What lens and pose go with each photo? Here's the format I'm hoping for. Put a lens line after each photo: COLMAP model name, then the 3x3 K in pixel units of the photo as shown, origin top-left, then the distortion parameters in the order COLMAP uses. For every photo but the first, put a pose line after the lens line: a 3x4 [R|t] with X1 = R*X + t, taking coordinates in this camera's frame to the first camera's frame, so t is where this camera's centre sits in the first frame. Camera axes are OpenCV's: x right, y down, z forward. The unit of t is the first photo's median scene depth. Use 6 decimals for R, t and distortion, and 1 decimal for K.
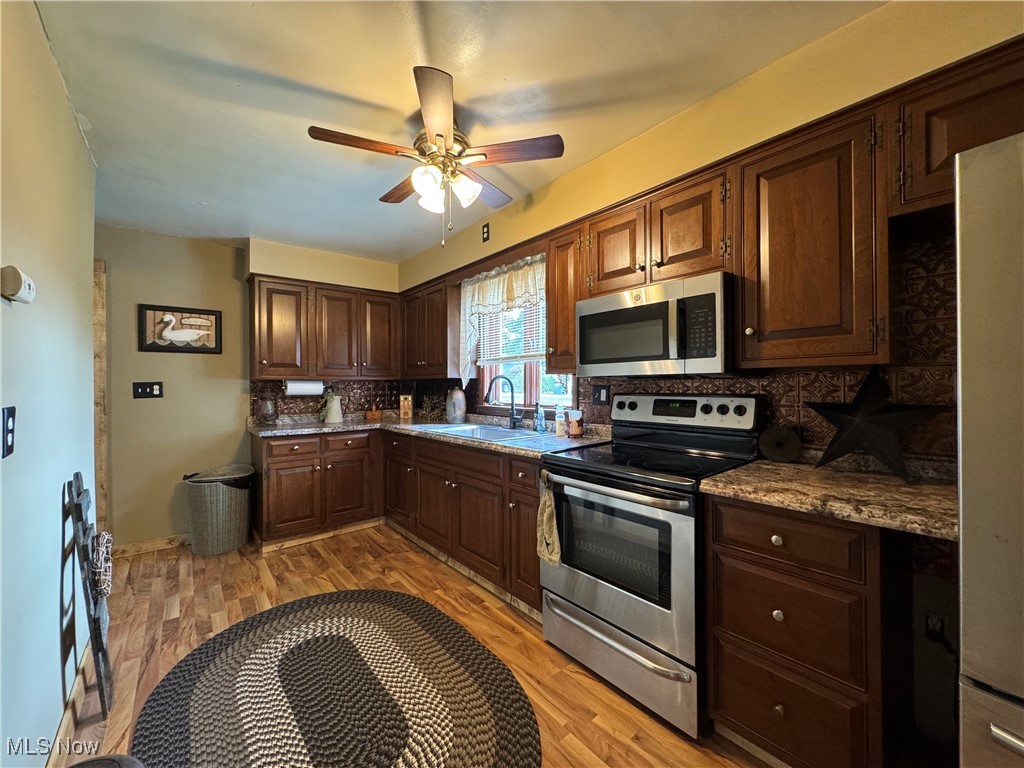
lens RADIAL K [[410.6, 0, 509.4], [0, 410.6, 383.9], [0, 0, 1]] dist [-0.003828, -0.000050]
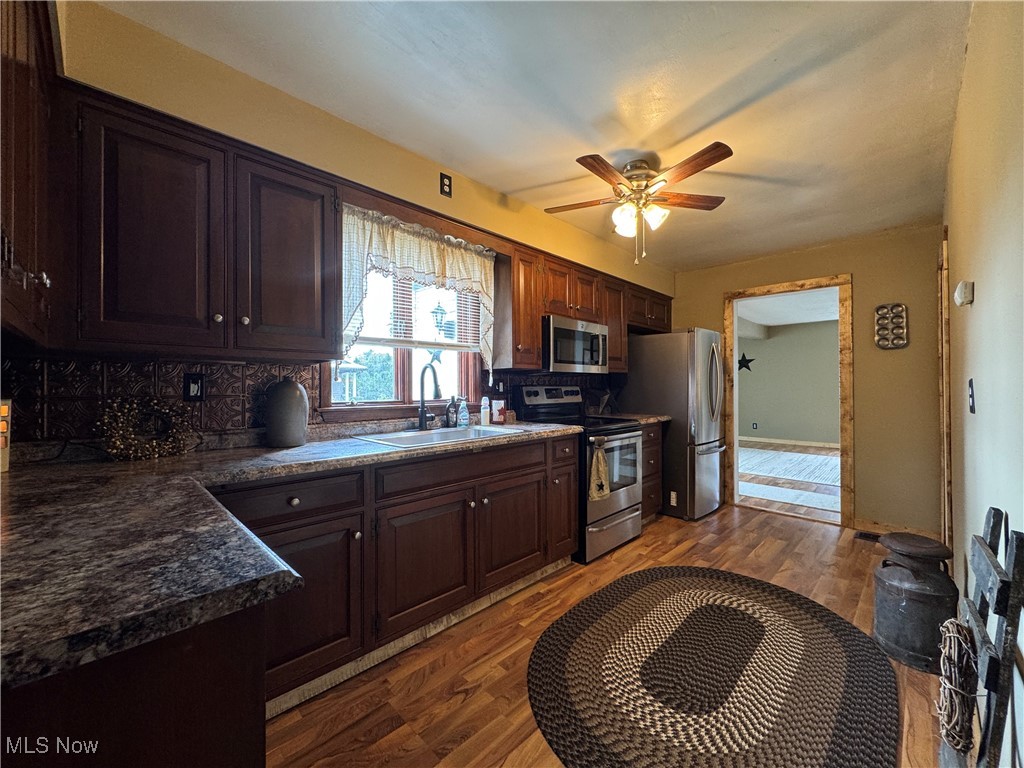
lens RADIAL K [[410.6, 0, 511.3], [0, 410.6, 385.5], [0, 0, 1]] dist [-0.003828, -0.000050]
pose [[-0.104103, 0.008711, 0.994528, -0.980400], [0.002408, 0.999961, -0.008506, 0.031929], [-0.994564, 0.001509, -0.104120, 1.089678]]
